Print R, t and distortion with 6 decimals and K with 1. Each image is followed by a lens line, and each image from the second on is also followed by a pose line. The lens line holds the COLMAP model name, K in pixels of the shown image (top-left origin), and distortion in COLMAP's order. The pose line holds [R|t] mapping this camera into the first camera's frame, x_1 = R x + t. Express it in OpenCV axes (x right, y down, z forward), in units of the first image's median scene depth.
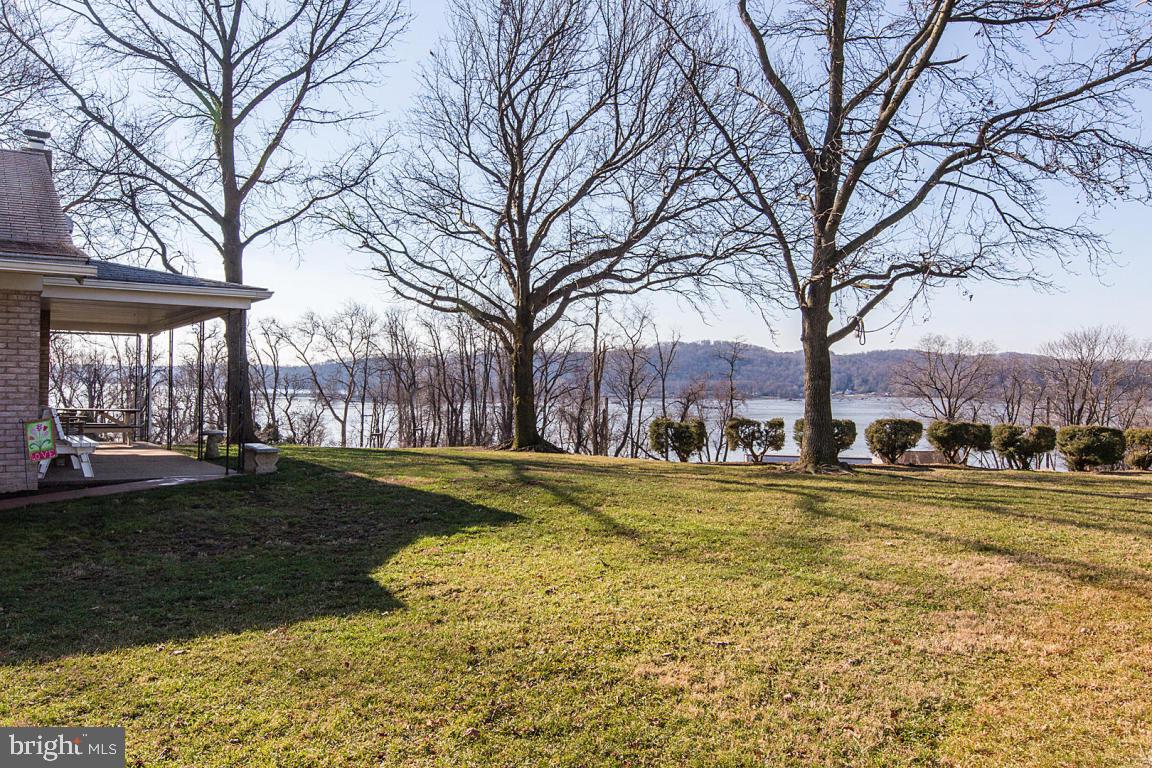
lens RADIAL K [[869.5, 0, 576.0], [0, 869.5, 384.0], [0, 0, 1]] dist [-0.002090, -0.005753]
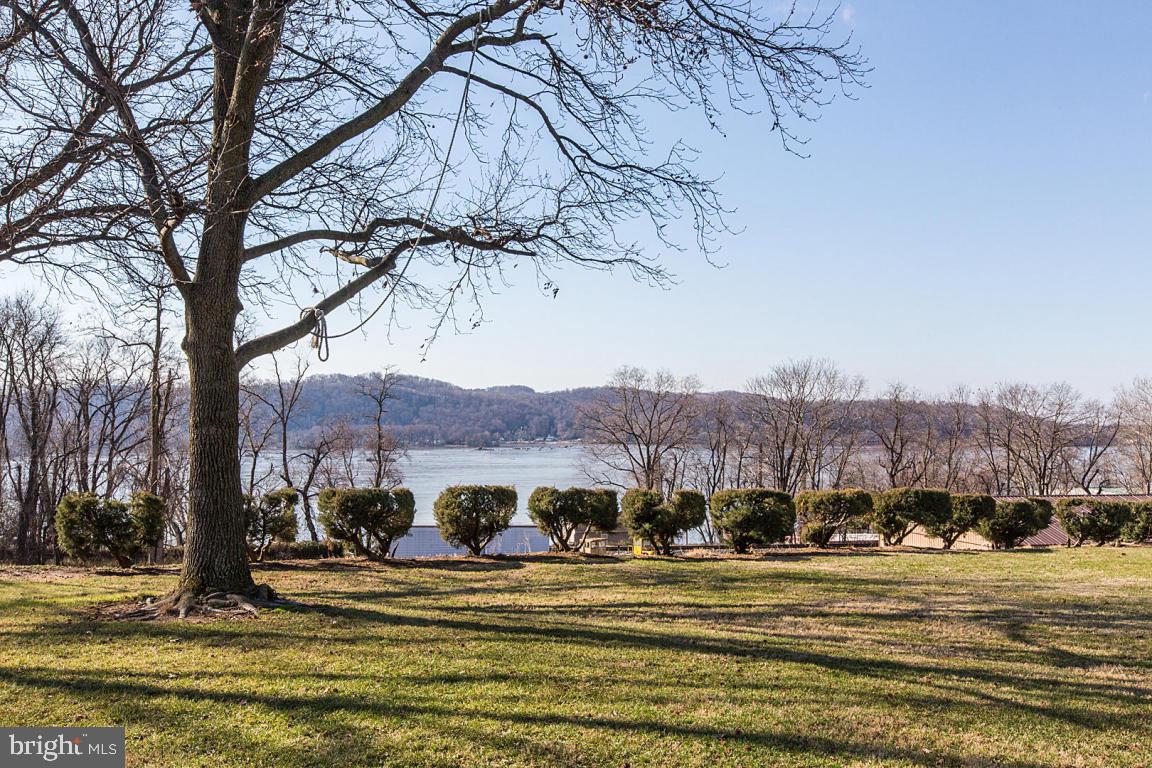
lens RADIAL K [[1163.1, 0, 576.0], [0, 1163.1, 384.0], [0, 0, 1]] dist [-0.016270, -0.006402]
pose [[0.941555, 0.008024, 0.336763, 0.145280], [0.005243, 0.999246, -0.038467, -0.001261], [-0.336818, 0.037985, 0.940803, 0.163694]]
